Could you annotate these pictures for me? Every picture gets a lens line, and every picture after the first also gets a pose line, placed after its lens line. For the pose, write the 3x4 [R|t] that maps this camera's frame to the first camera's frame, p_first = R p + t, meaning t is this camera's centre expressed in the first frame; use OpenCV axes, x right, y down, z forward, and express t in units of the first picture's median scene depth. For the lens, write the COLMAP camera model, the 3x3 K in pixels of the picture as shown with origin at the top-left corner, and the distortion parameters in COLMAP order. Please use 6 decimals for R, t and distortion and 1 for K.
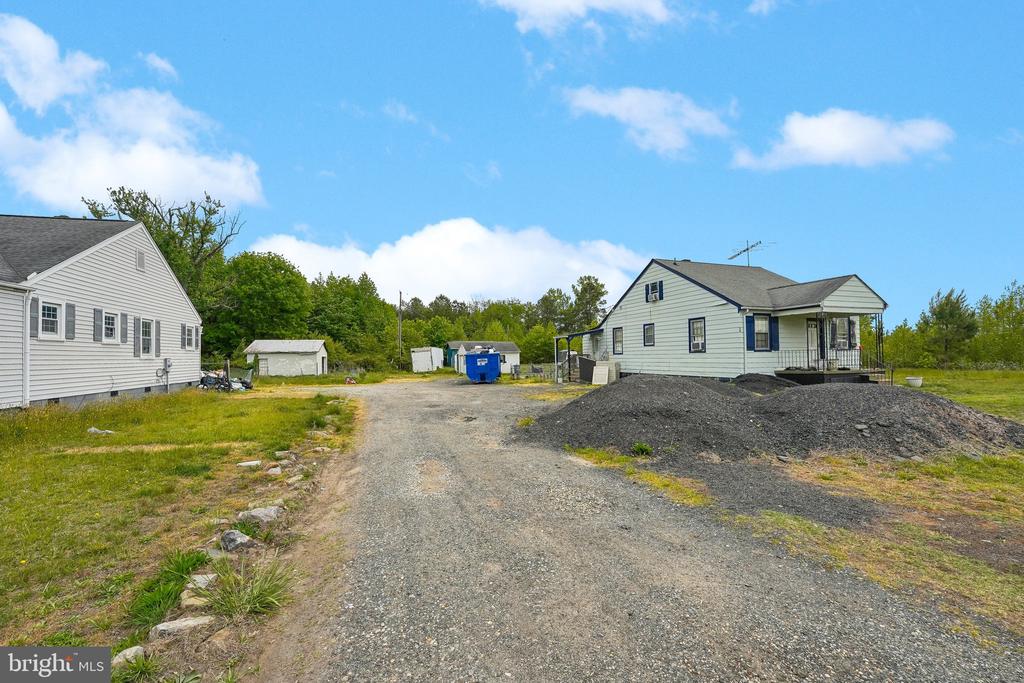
lens RADIAL K [[425.1, 0, 512.0], [0, 425.1, 341.5], [0, 0, 1]] dist [-0.027724, 0.003654]
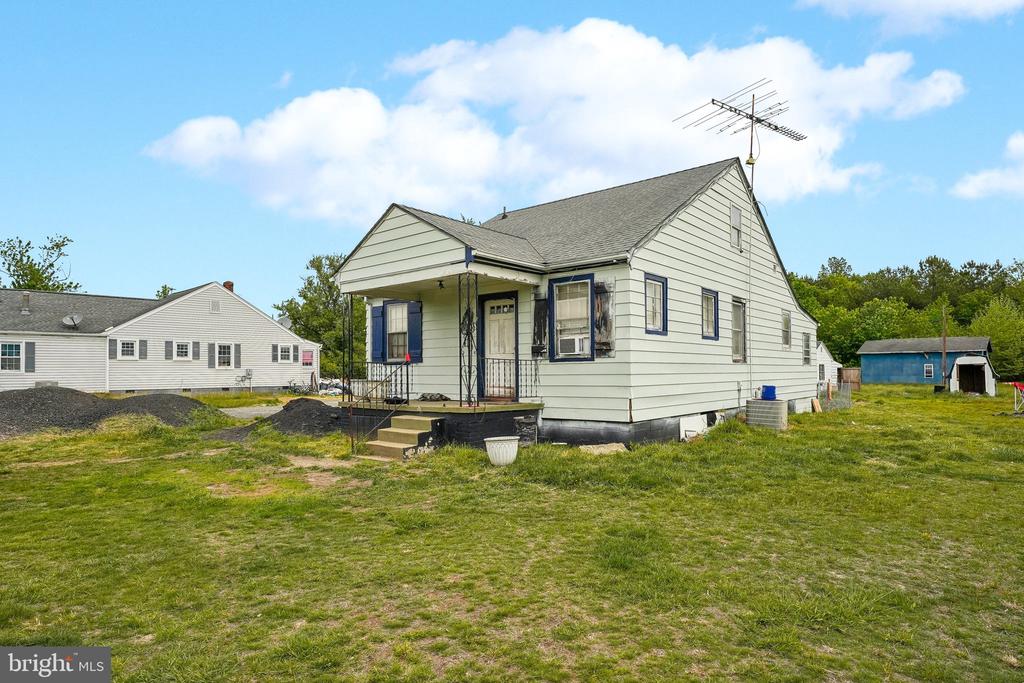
lens RADIAL K [[582.1, 0, 508.0], [0, 582.1, 361.0], [0, 0, 1]] dist [-0.000565, -0.000493]
pose [[0.510402, -0.004006, -0.859926, 1.075544], [0.030159, 0.999457, 0.013244, 0.009879], [0.859407, -0.032694, 0.510246, 0.566684]]
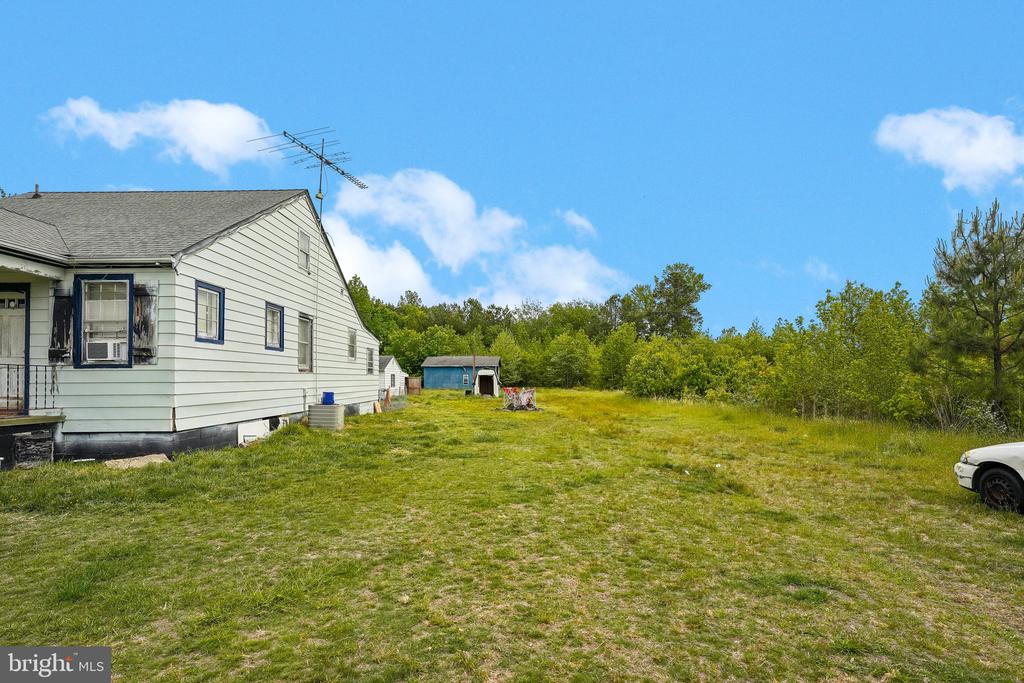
lens RADIAL K [[510.9, 0, 507.3], [0, 510.9, 370.7], [0, 0, 1]] dist [-0.010412, -0.000460]
pose [[0.942872, 0.007659, -0.333066, 1.100756], [0.000592, 0.999696, 0.024666, 0.011018], [0.333154, -0.023455, 0.942581, 0.600456]]
